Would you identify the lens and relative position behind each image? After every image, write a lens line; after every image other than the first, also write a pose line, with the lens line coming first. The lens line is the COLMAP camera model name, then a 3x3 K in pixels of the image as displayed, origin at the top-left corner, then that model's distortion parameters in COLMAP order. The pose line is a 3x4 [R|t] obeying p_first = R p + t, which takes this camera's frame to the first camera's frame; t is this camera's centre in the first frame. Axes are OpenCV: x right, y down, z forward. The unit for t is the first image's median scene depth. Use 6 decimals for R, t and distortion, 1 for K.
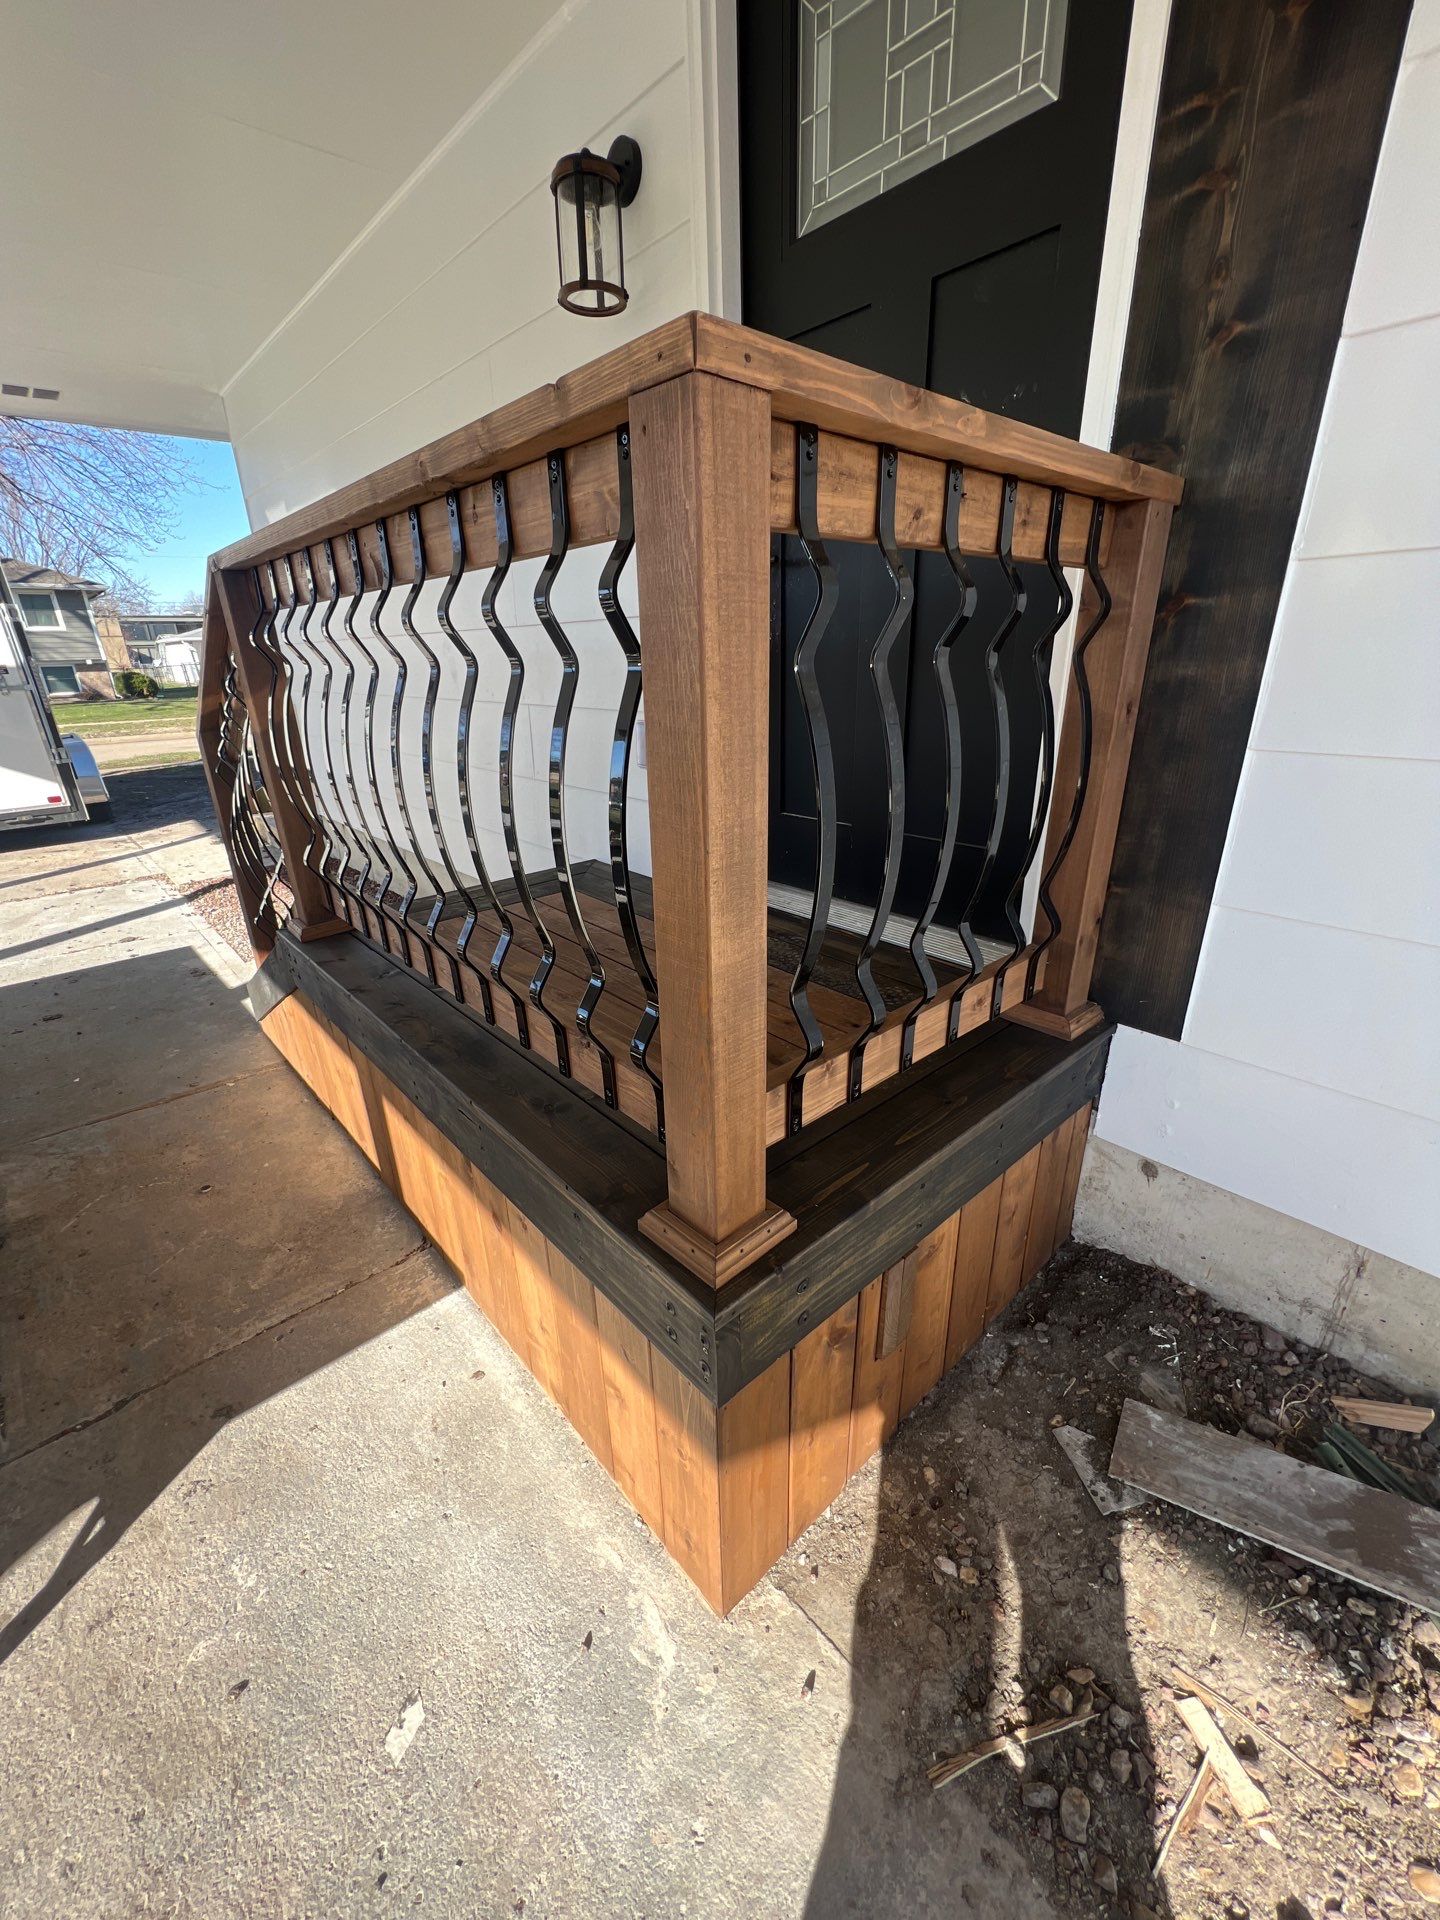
lens RADIAL K [[768.3, 0, 716.4], [0, 768.3, 963.2], [0, 0, 1]] dist [-0.004059, 0.000138]
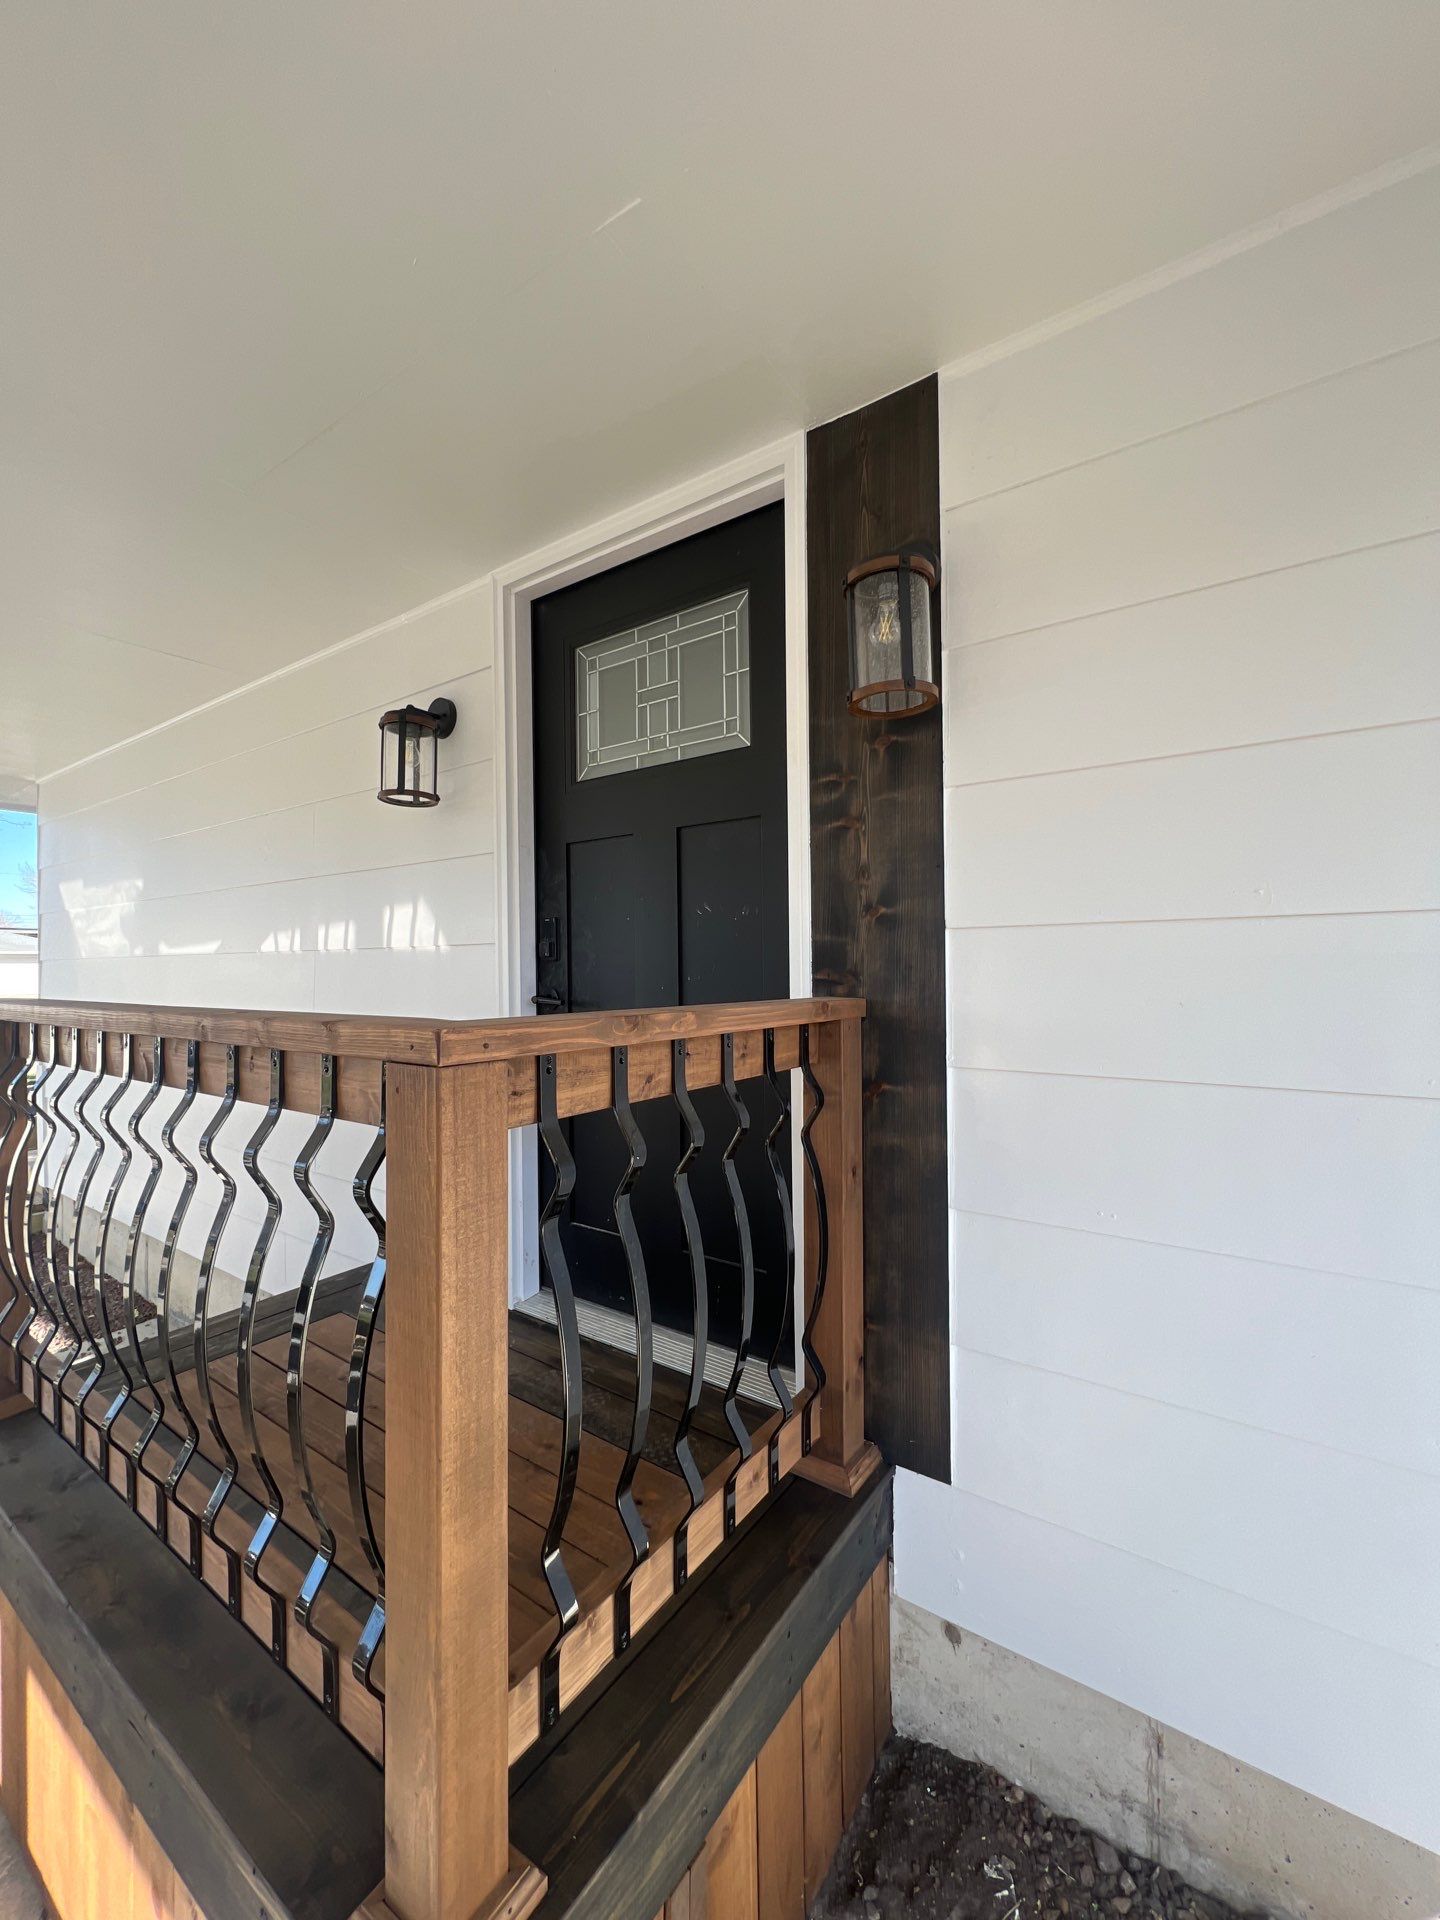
lens RADIAL K [[768.3, 0, 716.6], [0, 768.3, 961.2], [0, 0, 1]] dist [-0.004059, 0.000138]
pose [[0.973201, 0.019129, 0.229157, 0.059302], [0.071505, 0.921957, -0.380634, -0.204245], [-0.218554, 0.386819, 0.895882, -0.139328]]
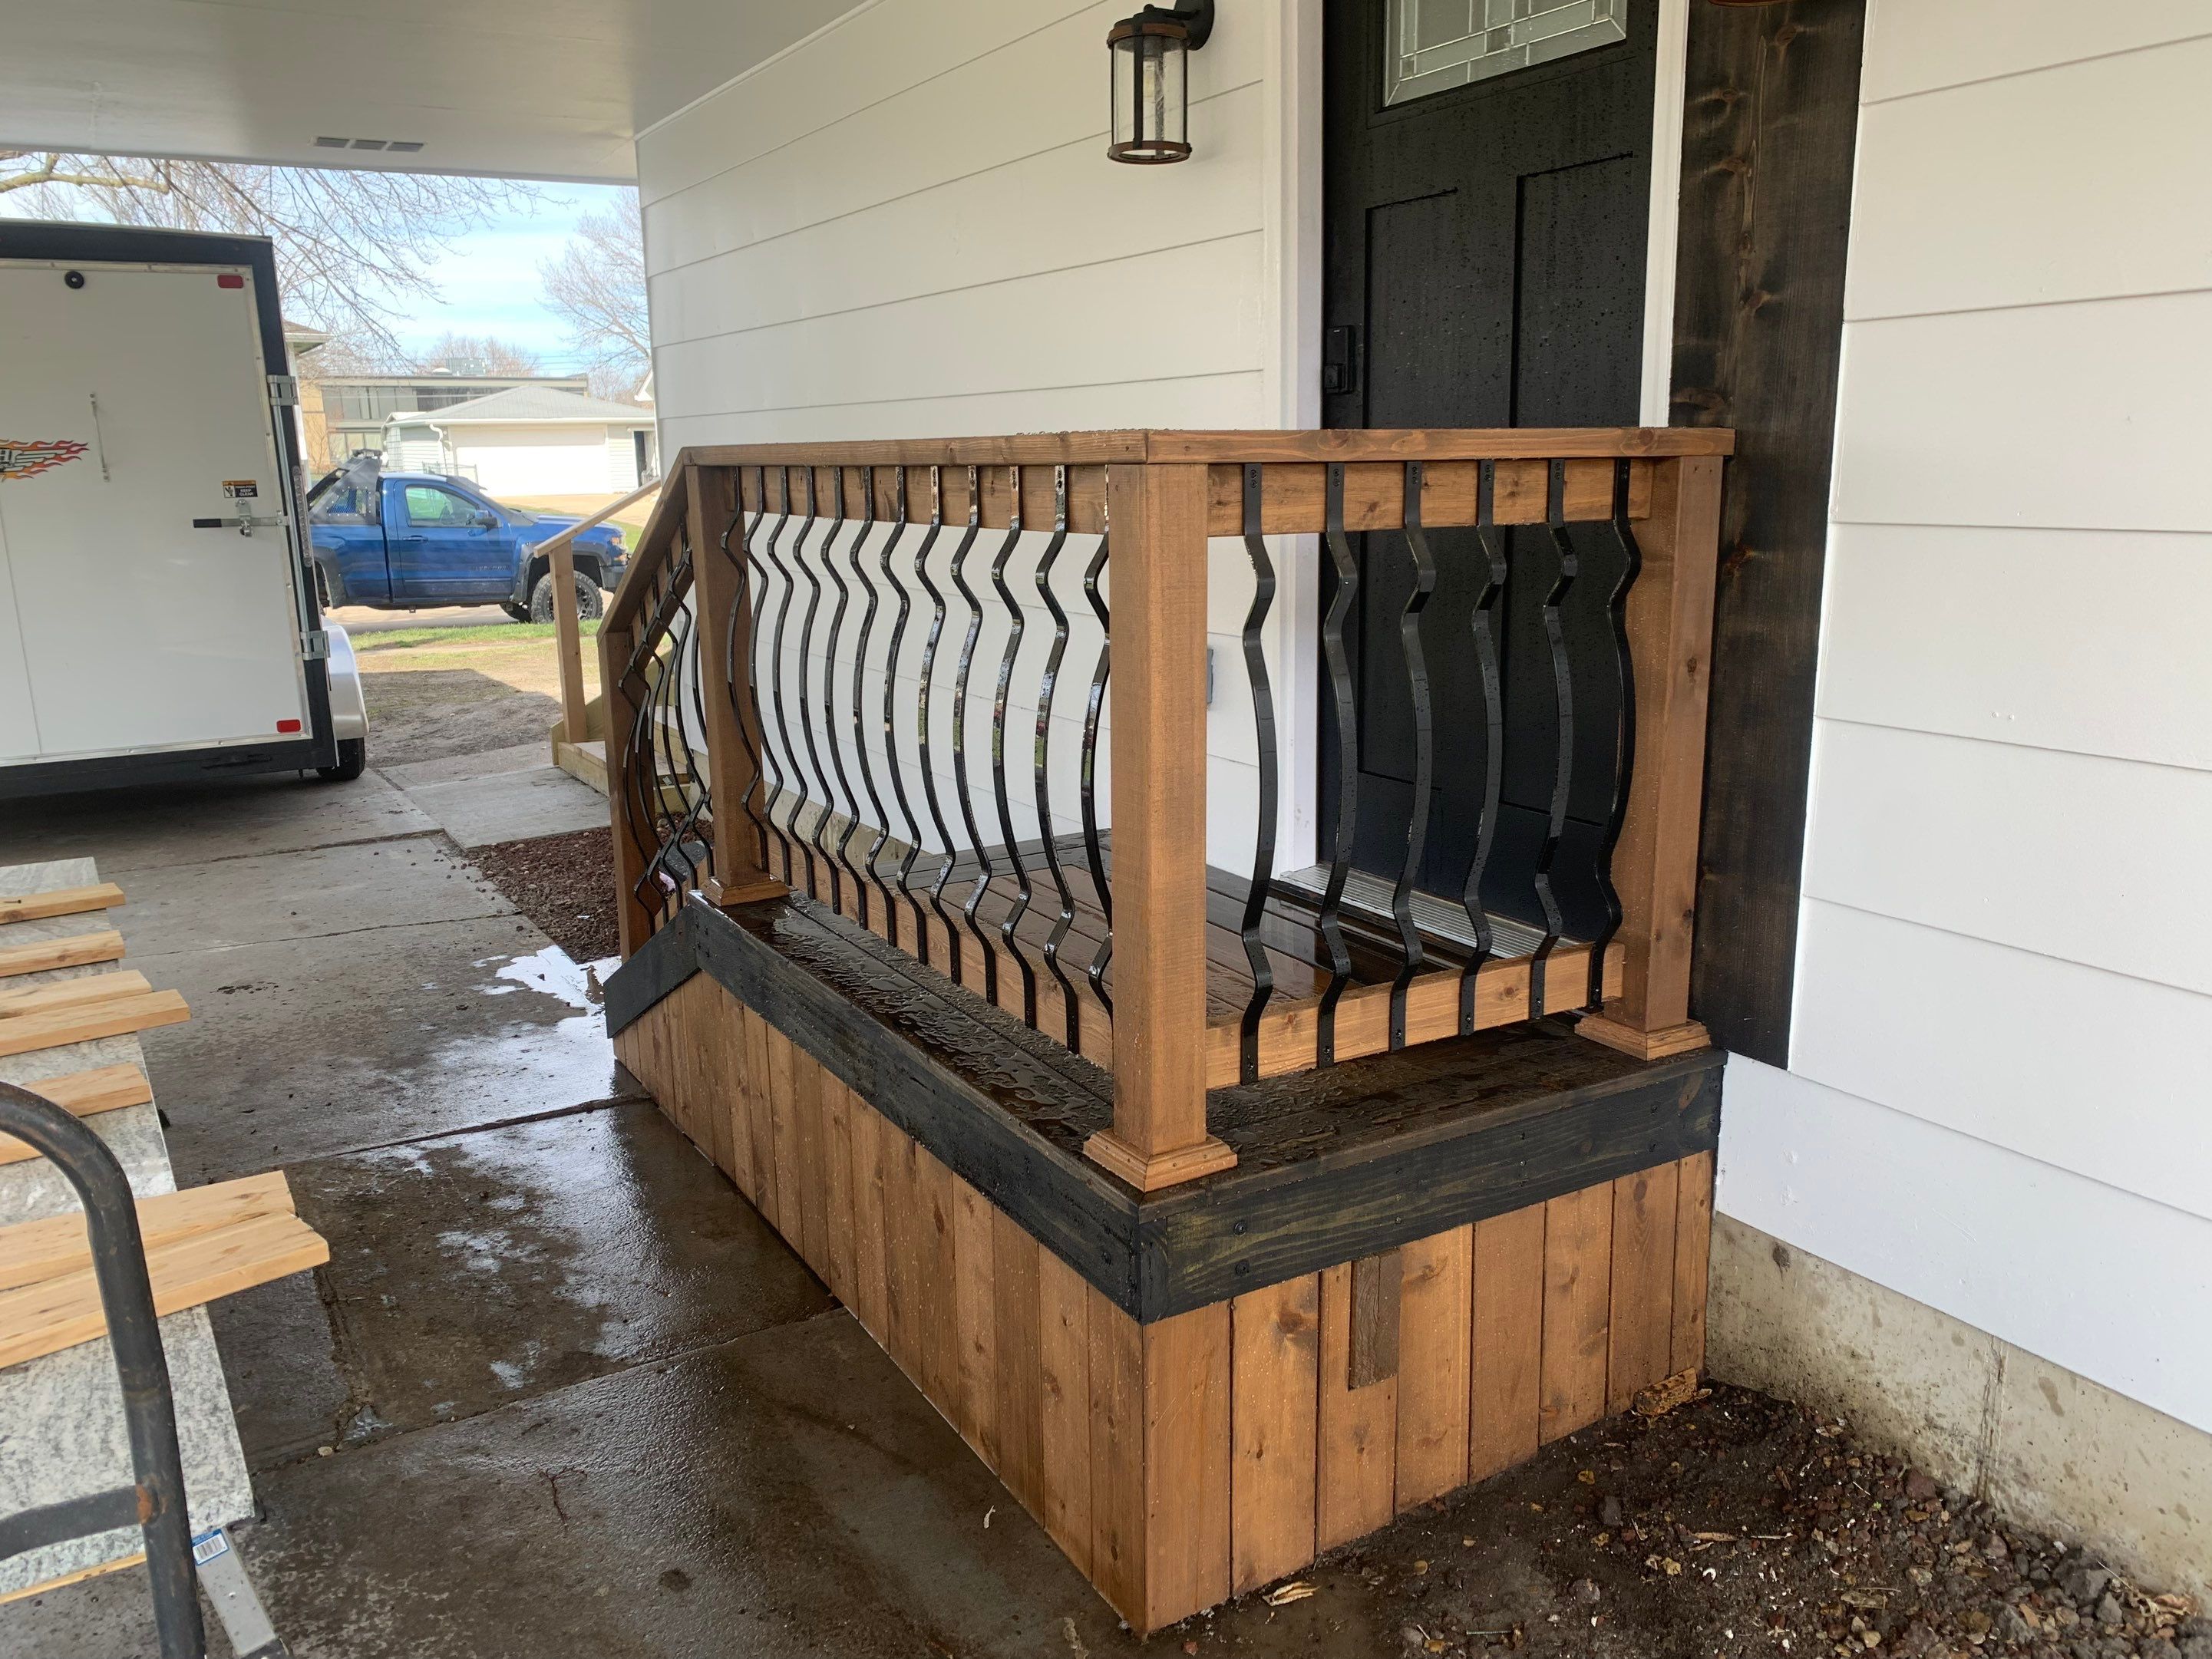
lens RADIAL K [[1670.5, 0, 1103.8], [0, 1670.5, 828.8], [0, 0, 1]] dist [0.049046, -0.067766]
pose [[0.980948, 0.051329, -0.187368, 0.259059], [-0.080838, 0.984848, -0.153424, 0.209583], [0.176654, 0.165647, 0.970234, -0.995128]]
